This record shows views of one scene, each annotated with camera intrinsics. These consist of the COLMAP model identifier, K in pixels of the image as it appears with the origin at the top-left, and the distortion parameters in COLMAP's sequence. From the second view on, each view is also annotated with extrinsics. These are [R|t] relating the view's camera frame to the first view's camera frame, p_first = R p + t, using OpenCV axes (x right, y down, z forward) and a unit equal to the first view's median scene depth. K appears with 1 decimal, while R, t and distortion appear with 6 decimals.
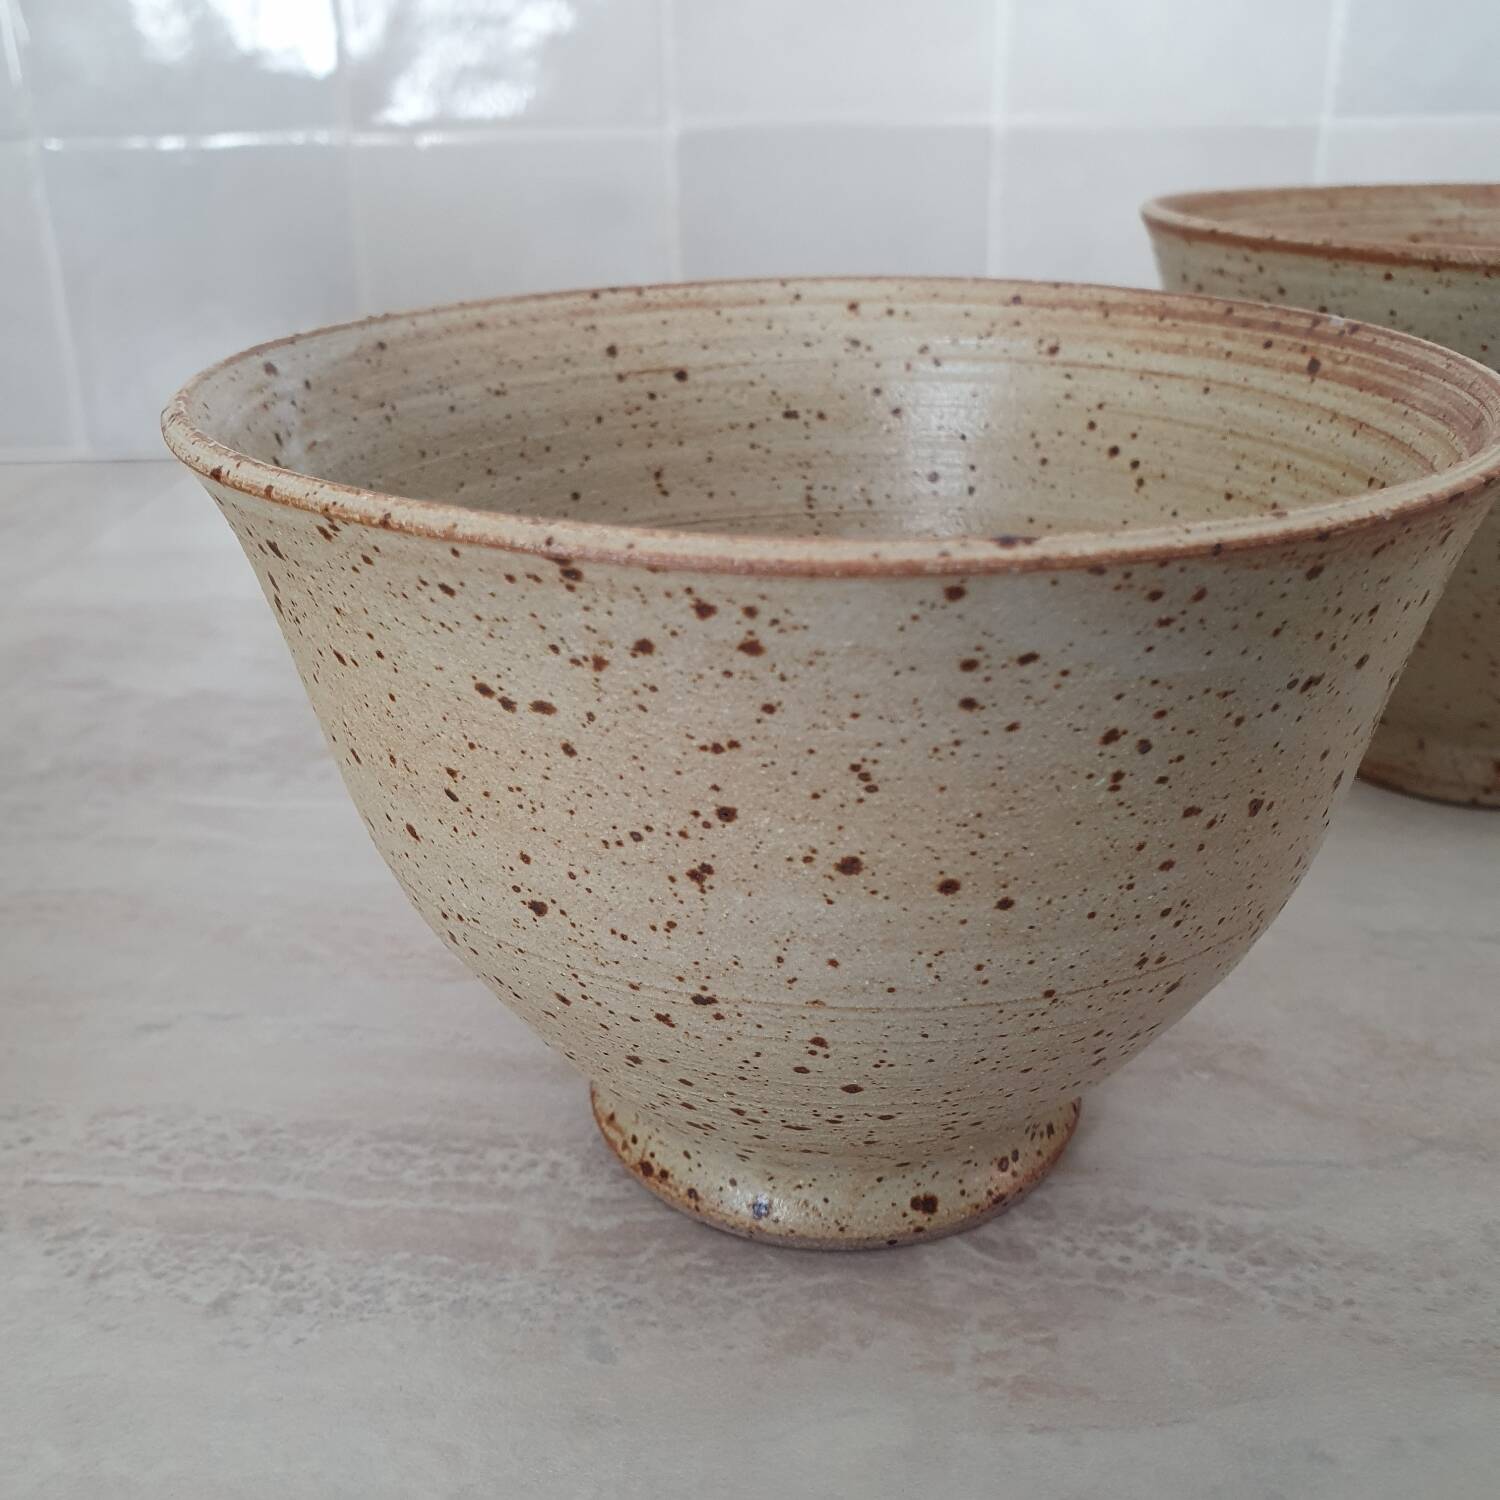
lens RADIAL K [[1646.2, 0, 765.0], [0, 1646.2, 754.6], [0, 0, 1]] dist [0.190004, -0.638977]
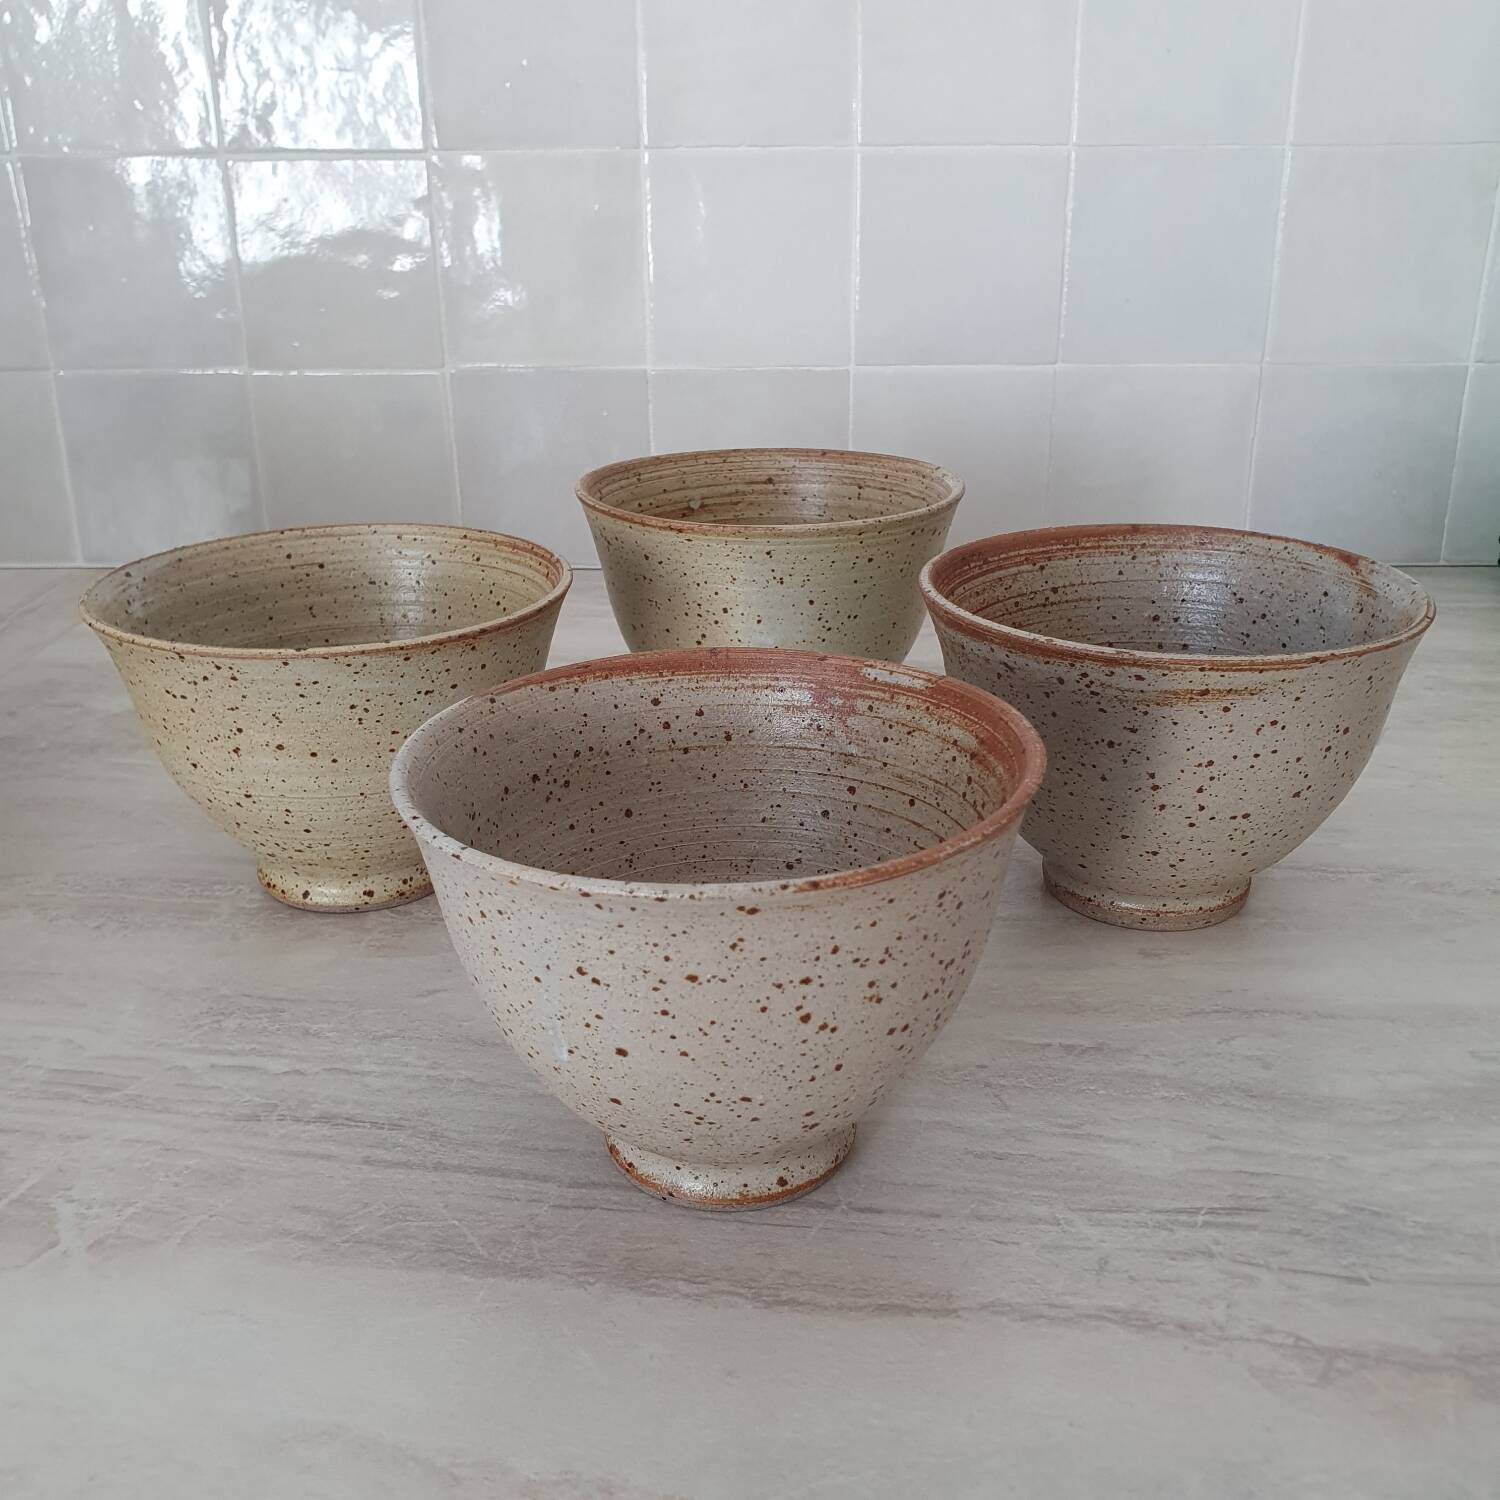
lens RADIAL K [[1646.2, 0, 765.0], [0, 1646.2, 754.6], [0, 0, 1]] dist [0.190004, -0.638977]
pose [[0.999836, 0.007799, -0.016314, 0.658364], [-0.008366, 0.999353, -0.034968, 0.117617], [0.016031, 0.035099, 0.999255, -1.401329]]
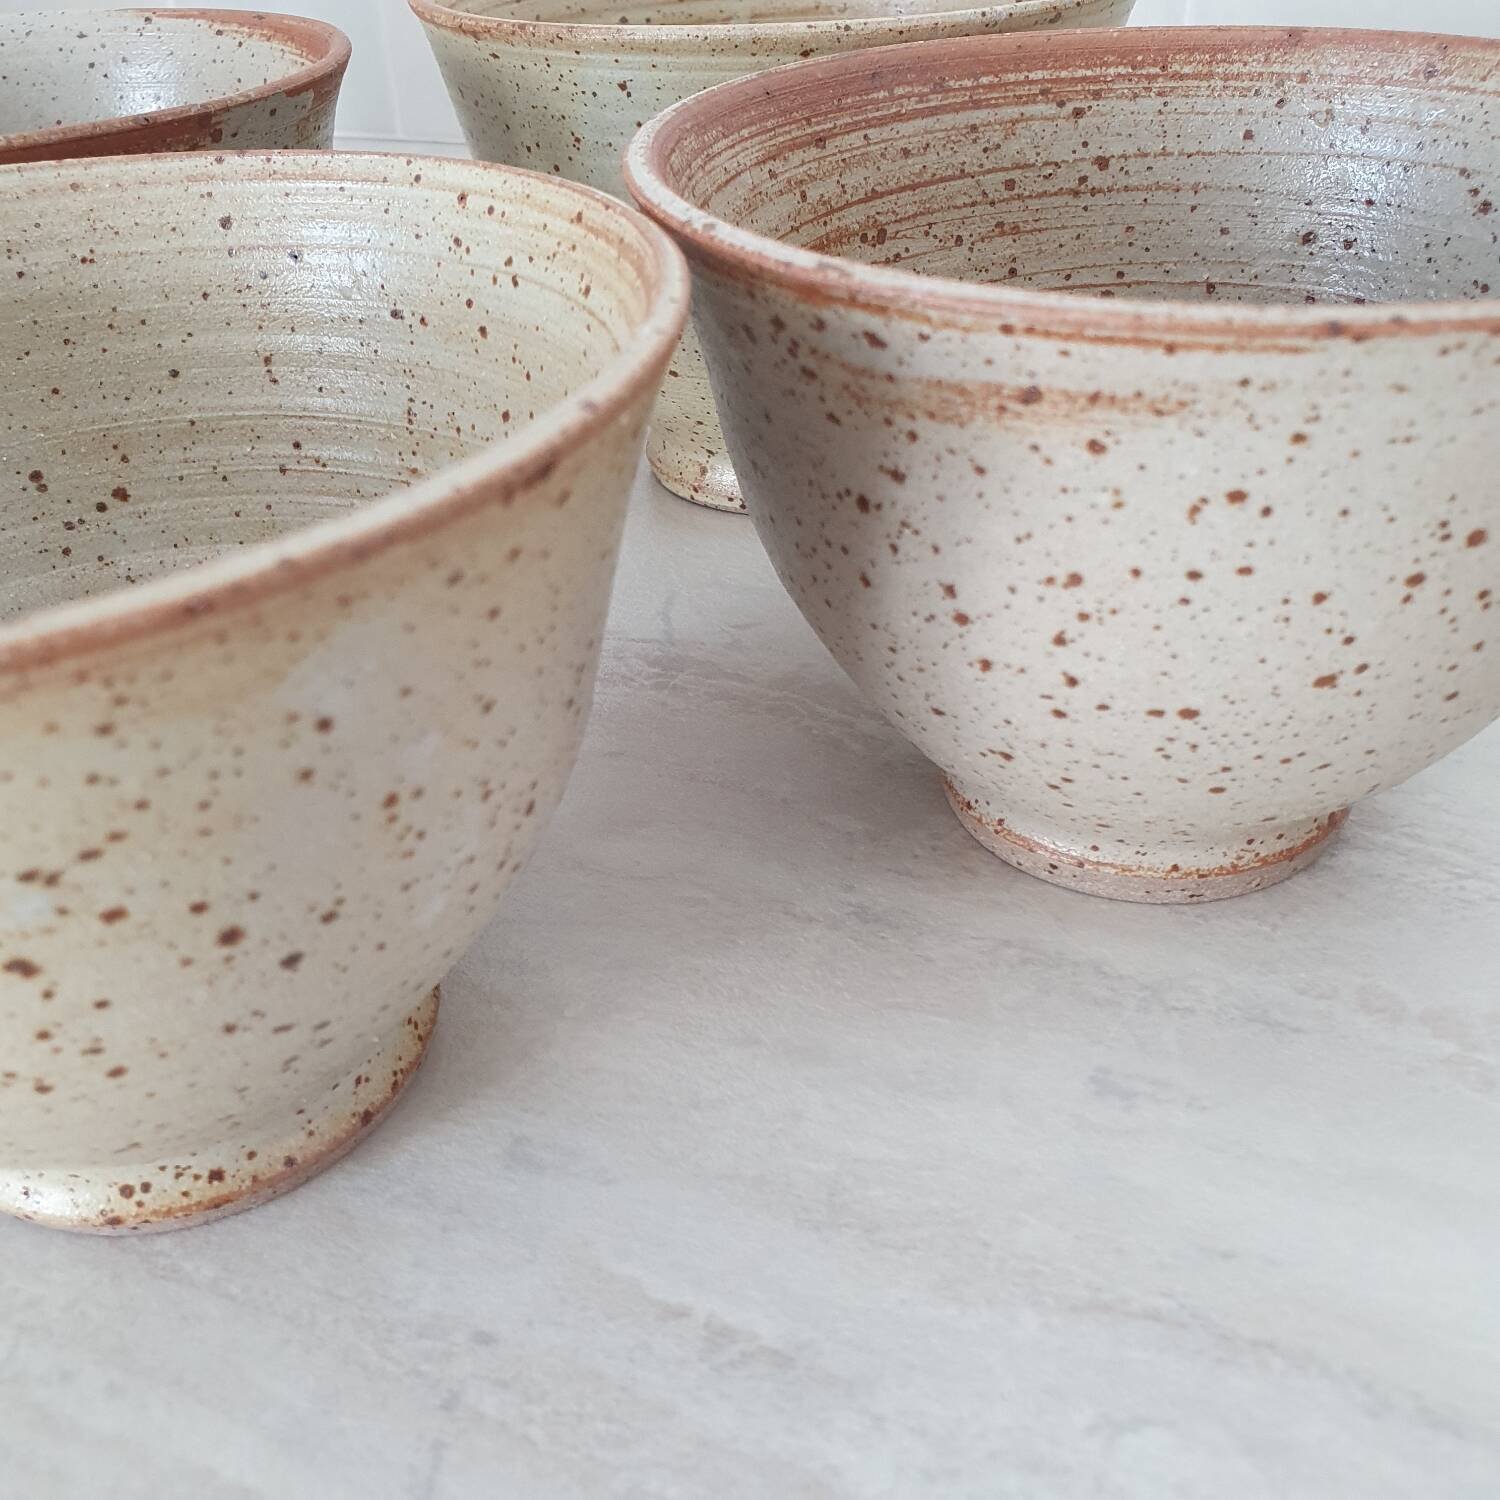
lens RADIAL K [[1614.8, 0, 750.0], [0, 1614.8, 750.0], [0, 0, 1]] dist [0.105628, -0.286332]
pose [[0.927400, 0.176855, -0.329622, 1.274742], [-0.117318, 0.974232, 0.192637, 0.003922], [0.355197, -0.139981, 0.924251, -0.205749]]
